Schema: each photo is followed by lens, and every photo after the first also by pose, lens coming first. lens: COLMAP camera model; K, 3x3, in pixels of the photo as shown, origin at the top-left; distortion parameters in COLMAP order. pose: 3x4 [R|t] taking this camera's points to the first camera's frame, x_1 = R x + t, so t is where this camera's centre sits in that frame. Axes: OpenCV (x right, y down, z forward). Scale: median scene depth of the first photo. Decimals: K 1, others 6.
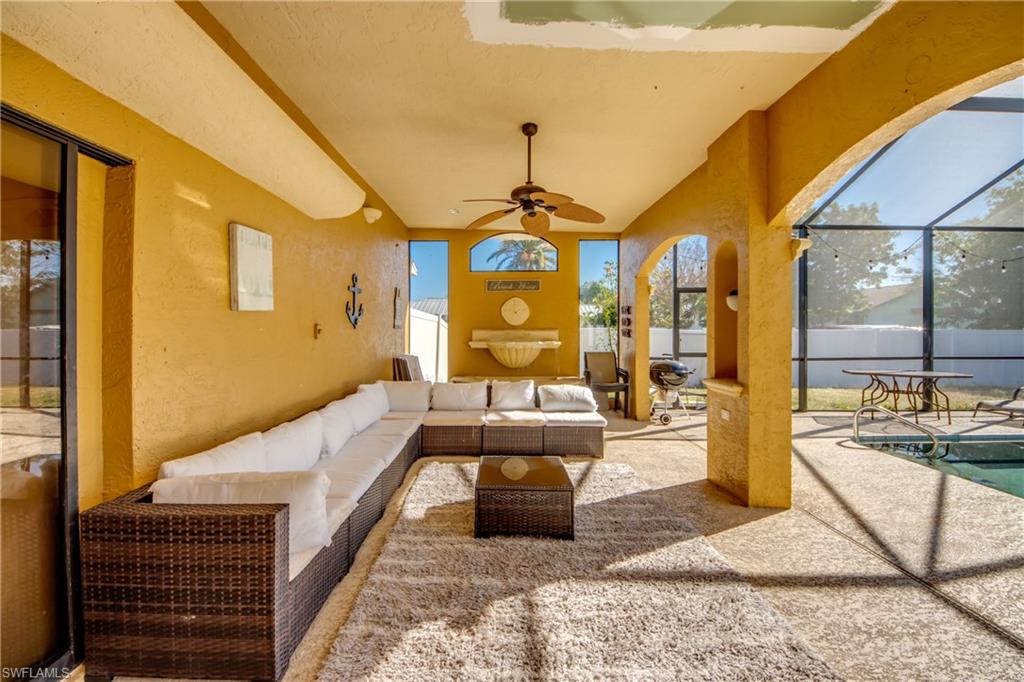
lens RADIAL K [[396.4, 0, 496.0], [0, 396.4, 330.2], [0, 0, 1]] dist [0.044739, -0.028591]
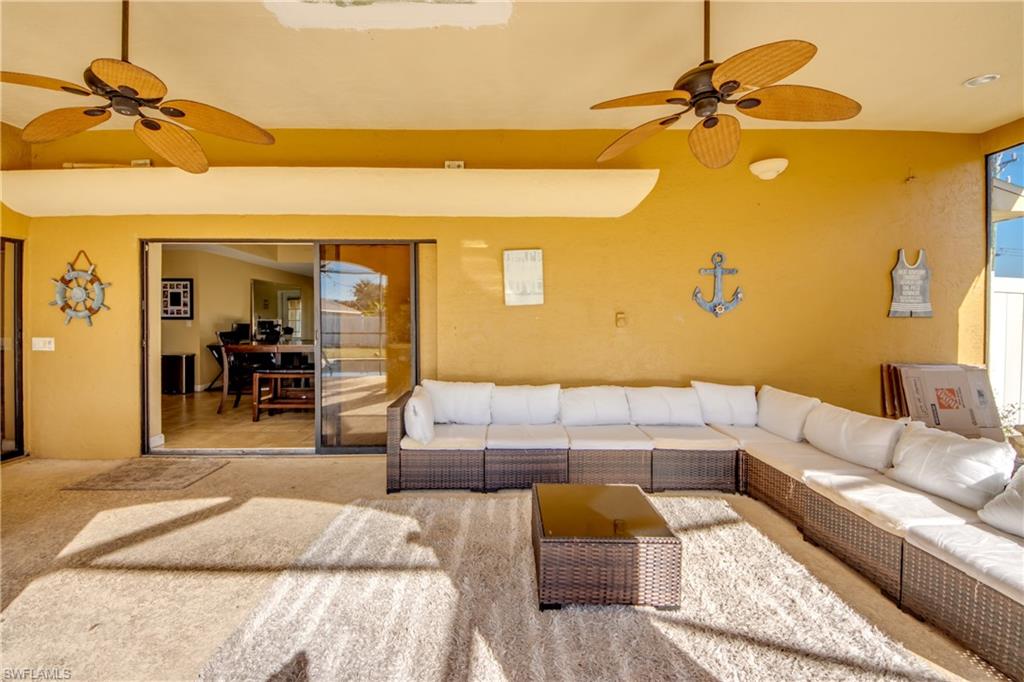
lens RADIAL K [[424.0, 0, 515.5], [0, 424.0, 327.8], [0, 0, 1]] dist [0.000745, -0.000050]
pose [[0.013808, 0.010442, -0.999850, 0.725395], [-0.004156, 0.999937, 0.010386, 0.014116], [0.999896, 0.004012, 0.013851, 0.731520]]
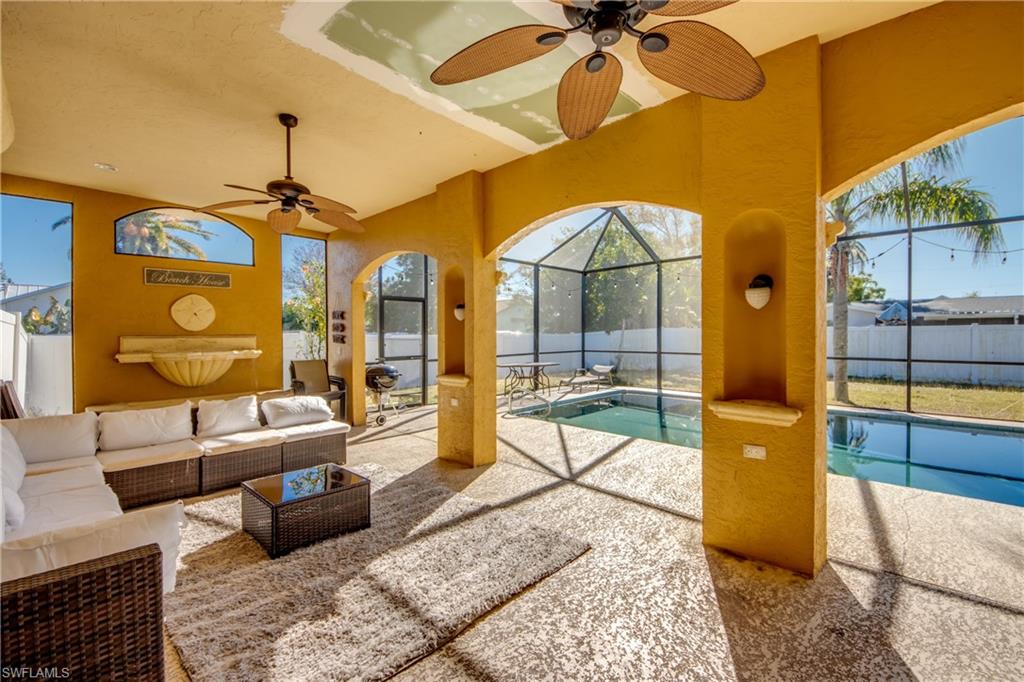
lens RADIAL K [[444.7, 0, 512.0], [0, 444.7, 341.0], [0, 0, 1]] dist [0.001437, -0.000404]
pose [[0.684896, -0.016441, 0.728456, -0.323869], [0.007853, 0.999854, 0.015183, -0.001913], [-0.728599, -0.004678, 0.684925, -0.090129]]
